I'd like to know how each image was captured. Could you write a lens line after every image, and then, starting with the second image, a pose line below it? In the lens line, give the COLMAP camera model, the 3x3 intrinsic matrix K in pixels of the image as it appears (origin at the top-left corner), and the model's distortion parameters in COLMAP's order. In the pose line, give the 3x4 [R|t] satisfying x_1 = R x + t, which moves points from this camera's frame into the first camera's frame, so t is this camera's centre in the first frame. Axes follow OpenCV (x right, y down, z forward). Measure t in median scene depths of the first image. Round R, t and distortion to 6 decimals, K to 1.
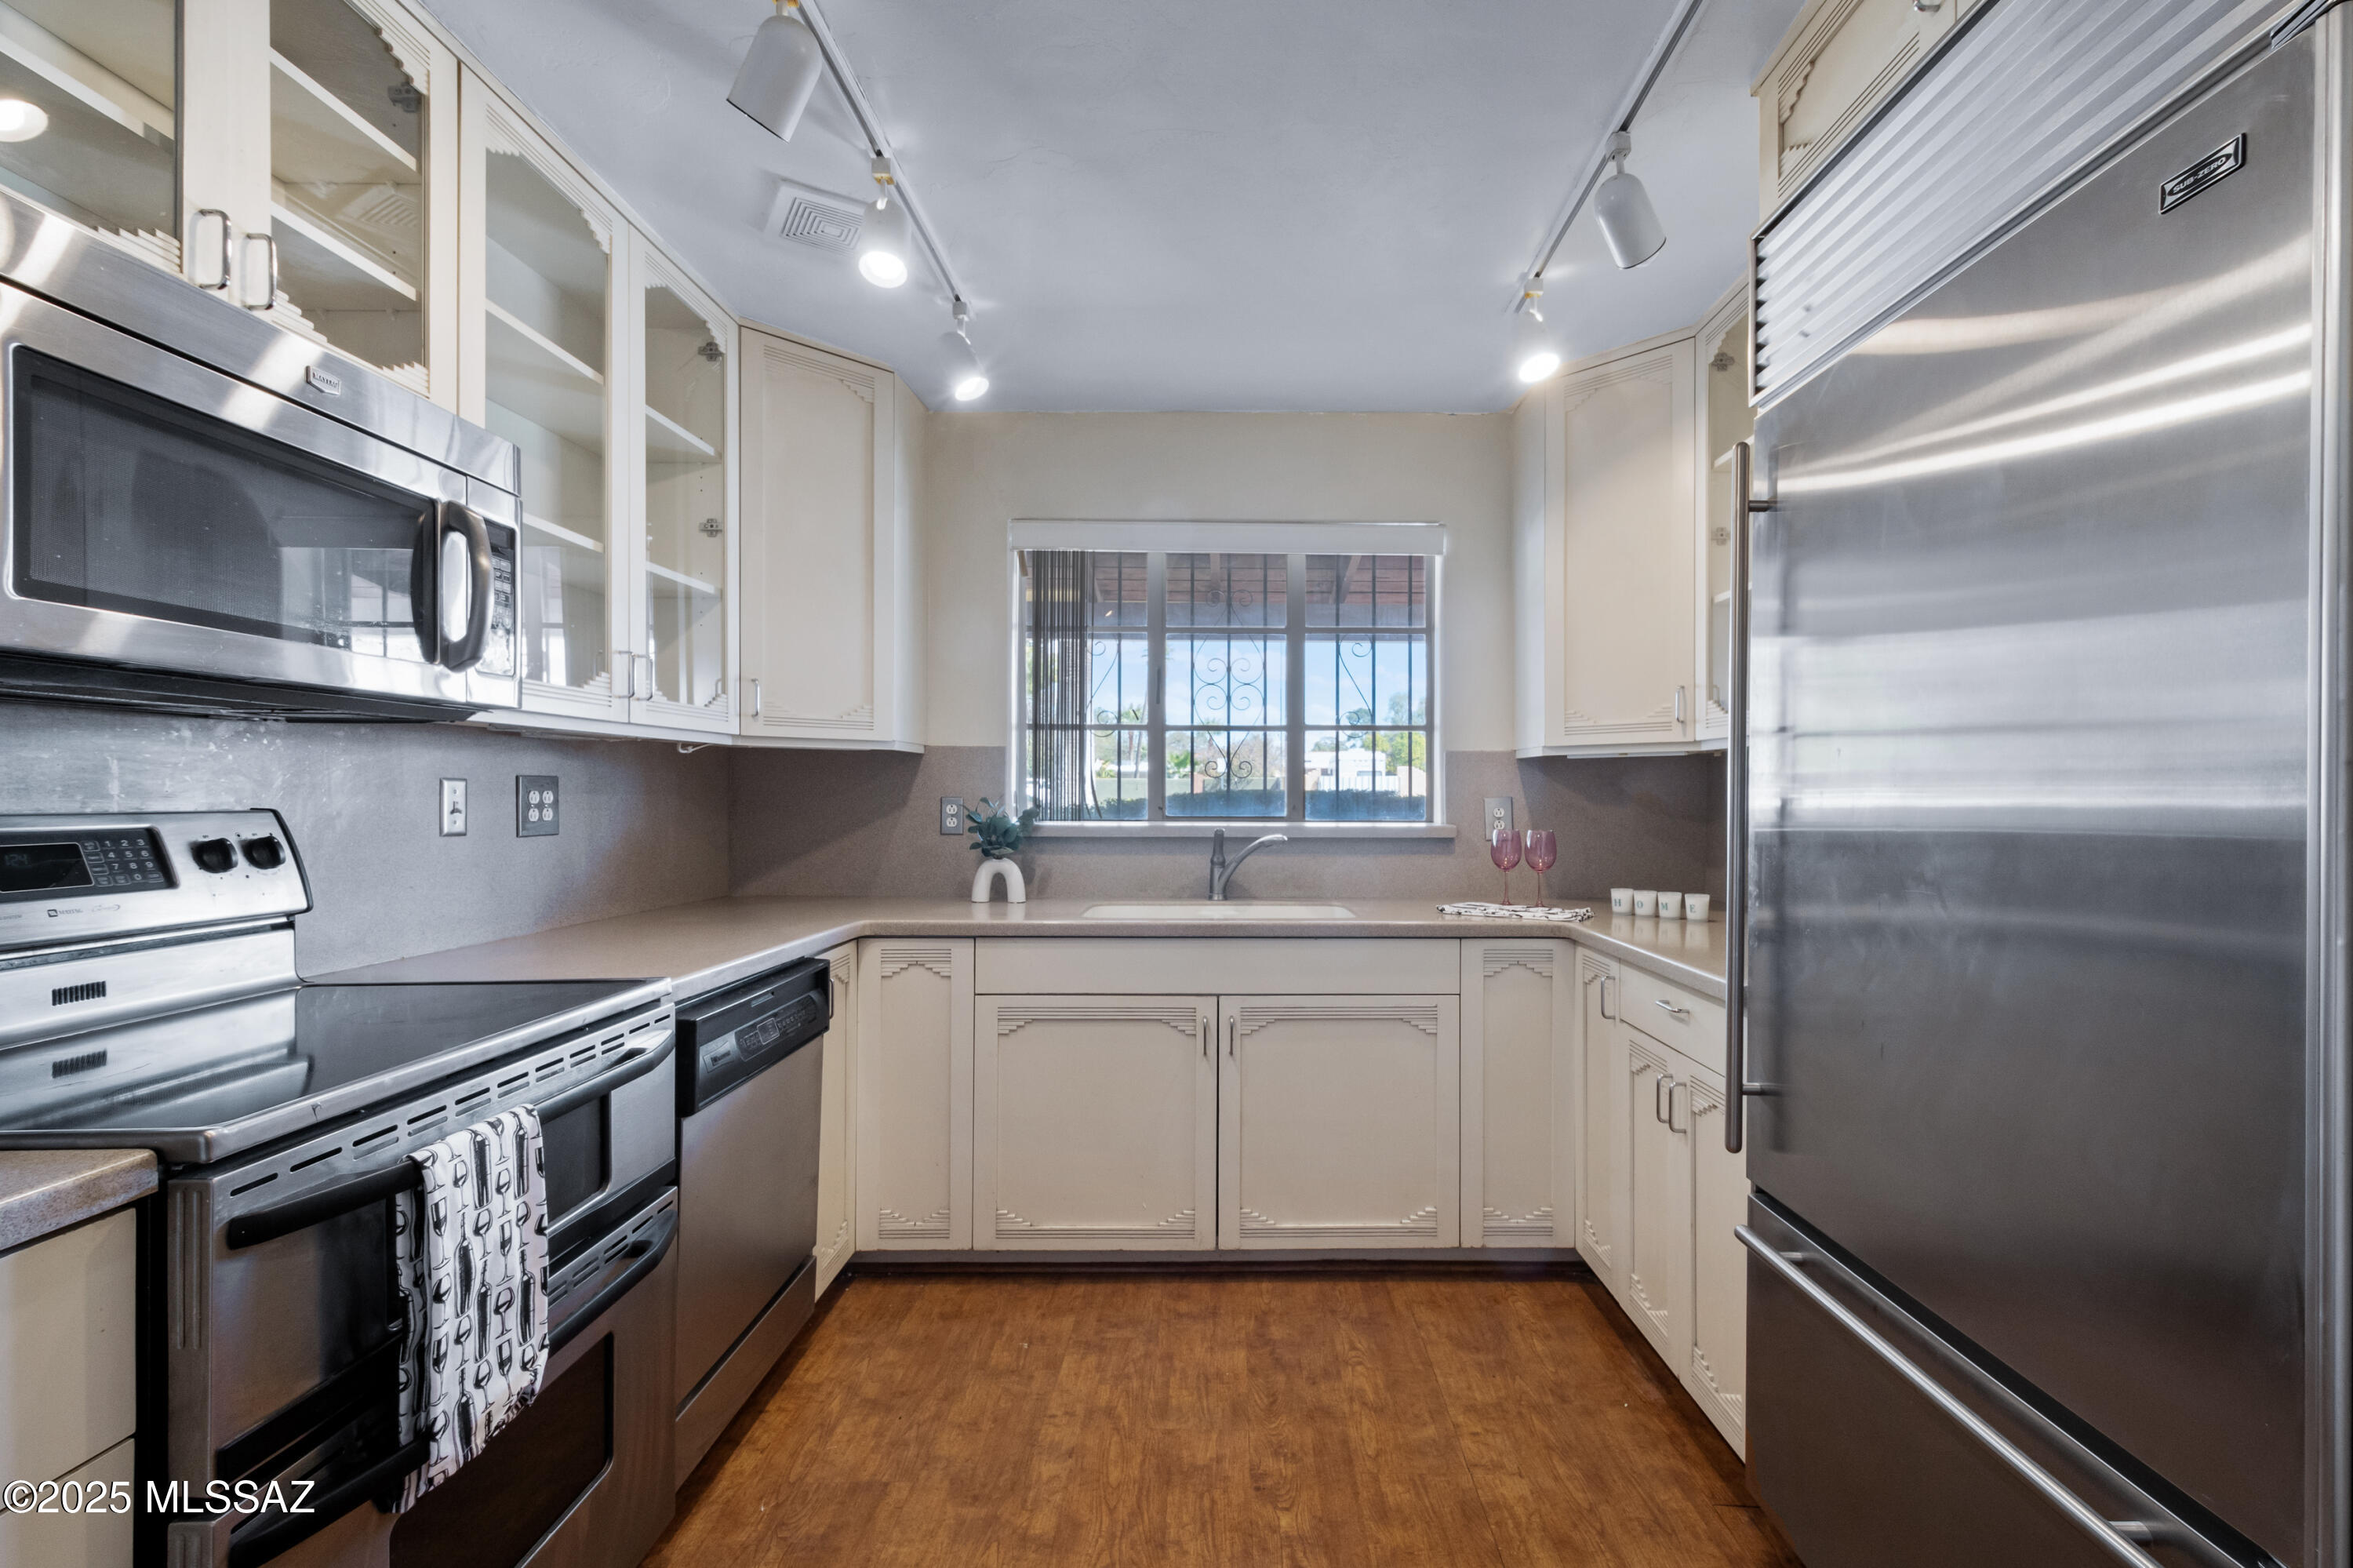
lens RADIAL K [[1044.2, 0, 1237.2], [0, 1044.2, 794.3], [0, 0, 1]] dist [0.009332, -0.002930]
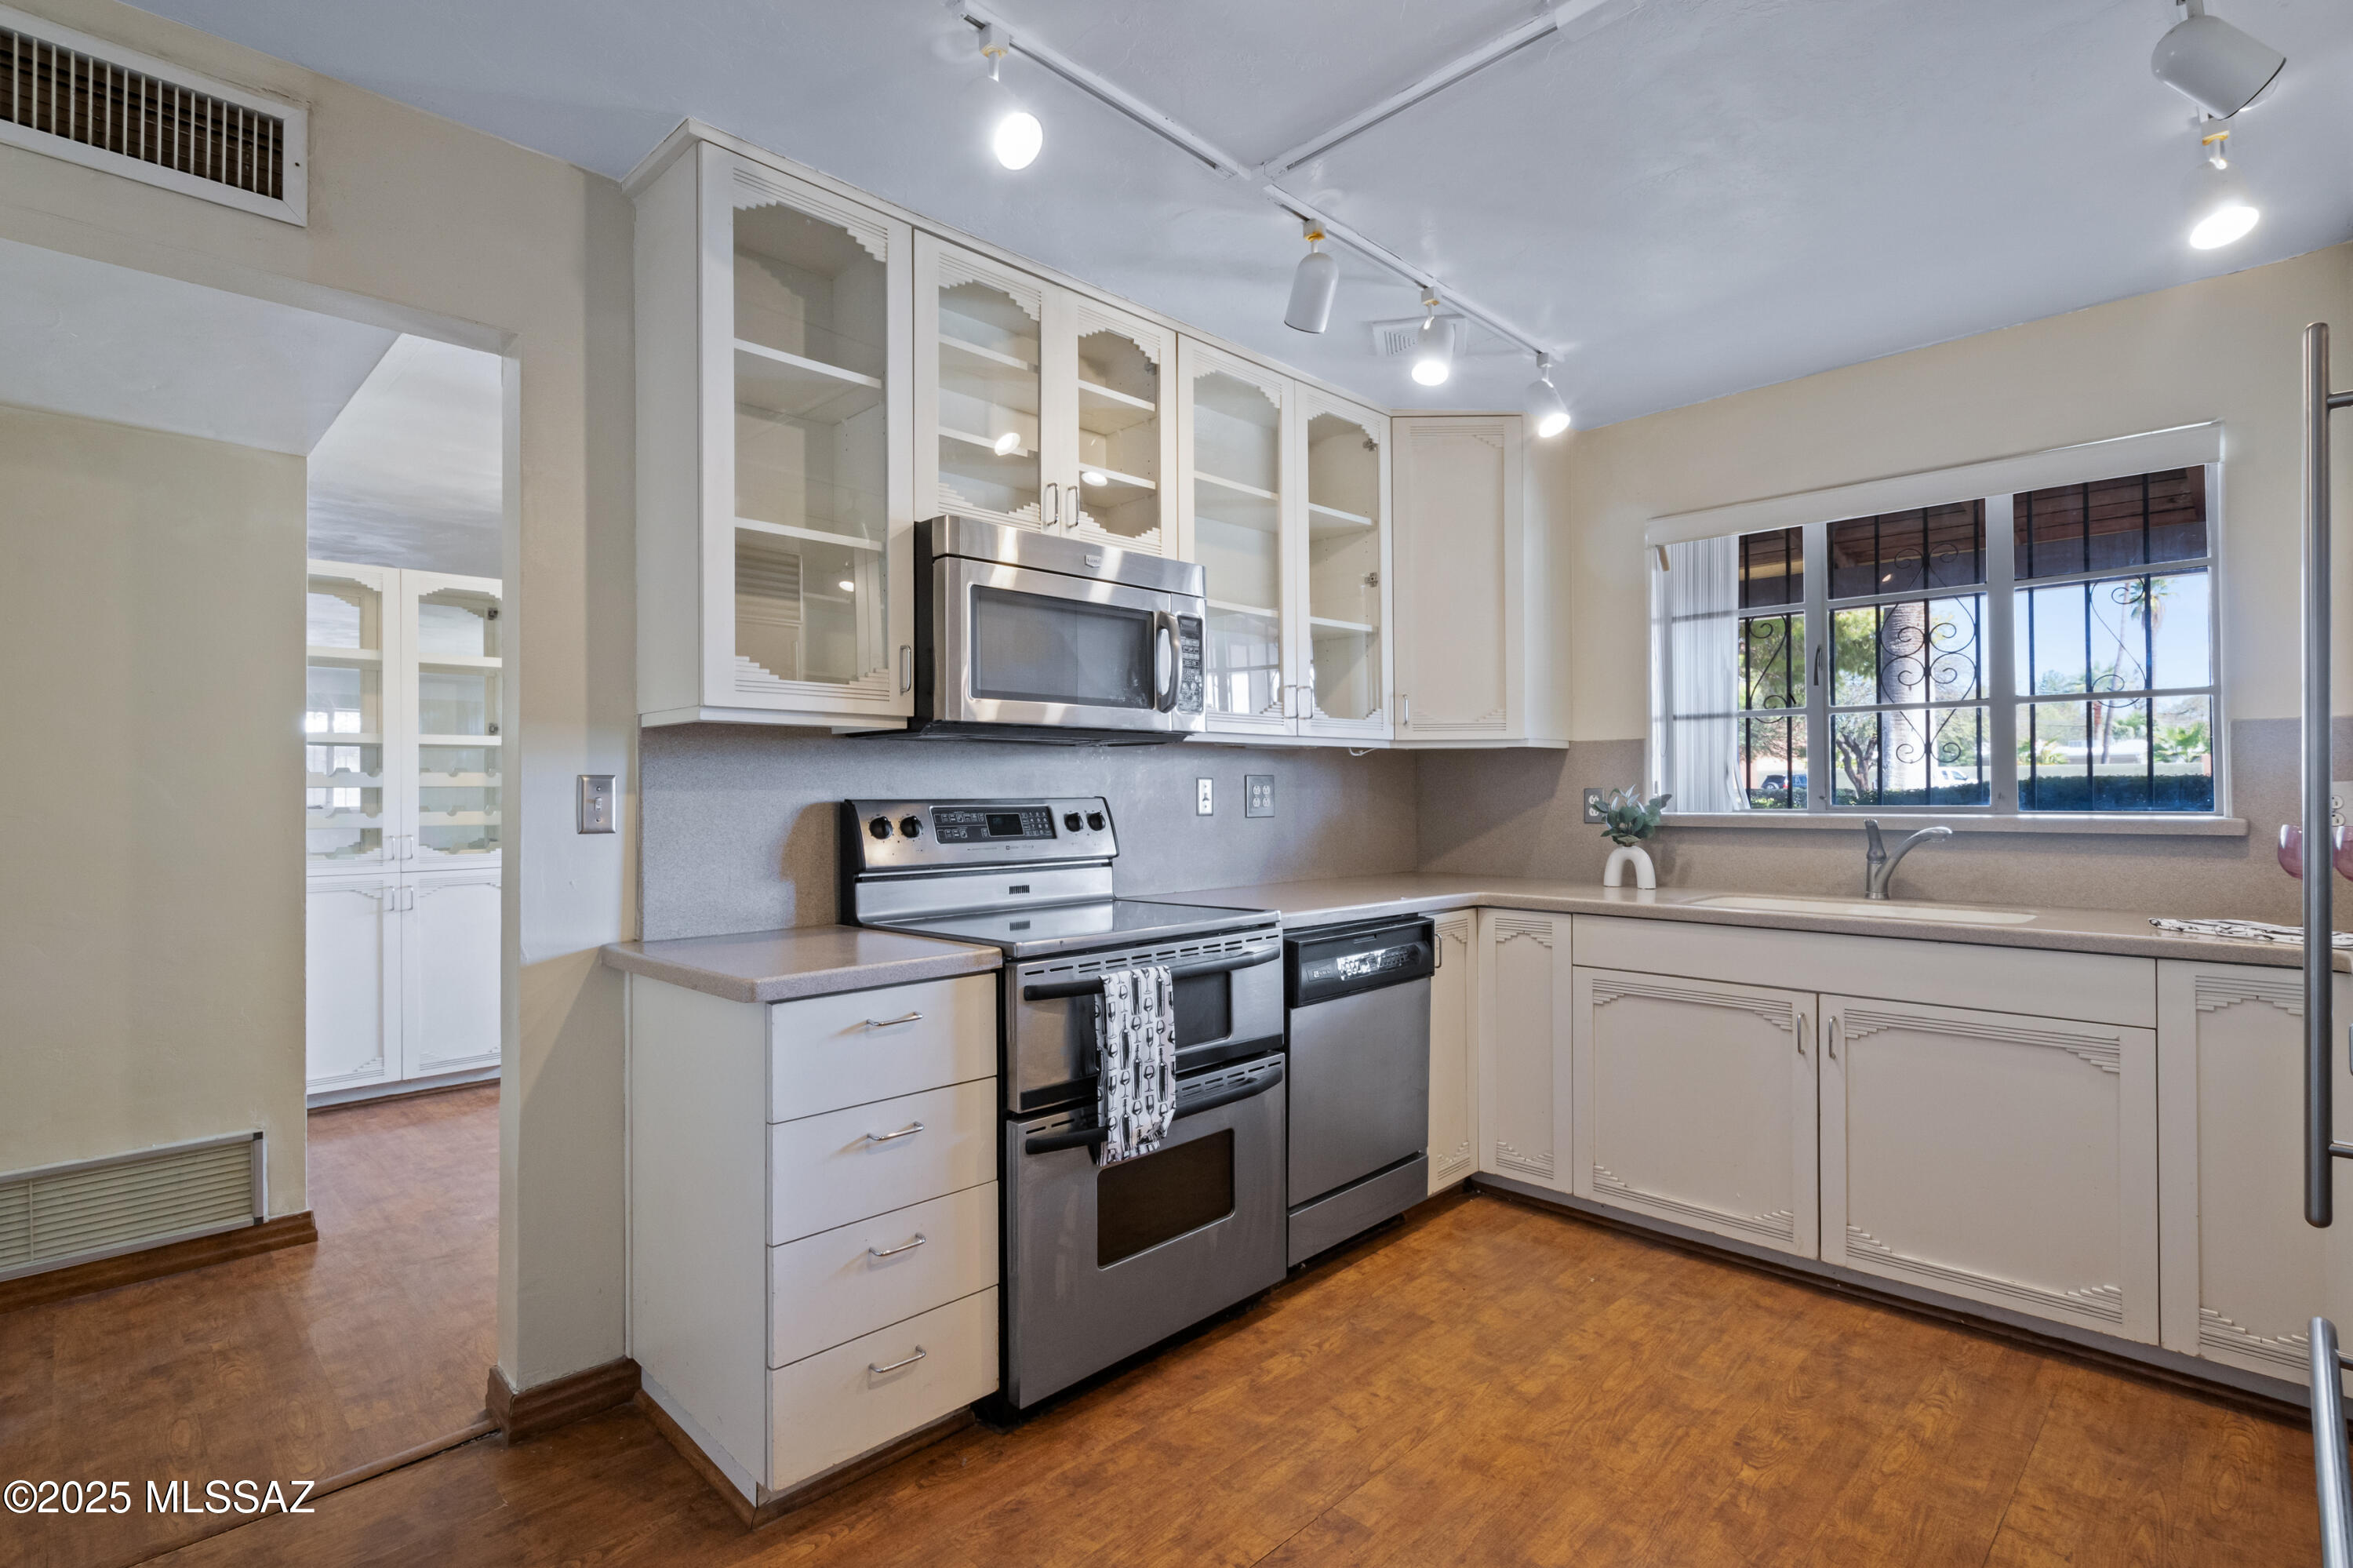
lens RADIAL K [[1115.6, 0, 1191.9], [0, 1115.6, 781.7], [0, 0, 1]] dist [-0.000540, 0.000179]
pose [[0.704743, -0.014299, -0.709319, 0.353528], [0.008429, 0.999895, -0.011782, 0.008758], [0.709413, 0.002324, 0.704789, -0.139619]]
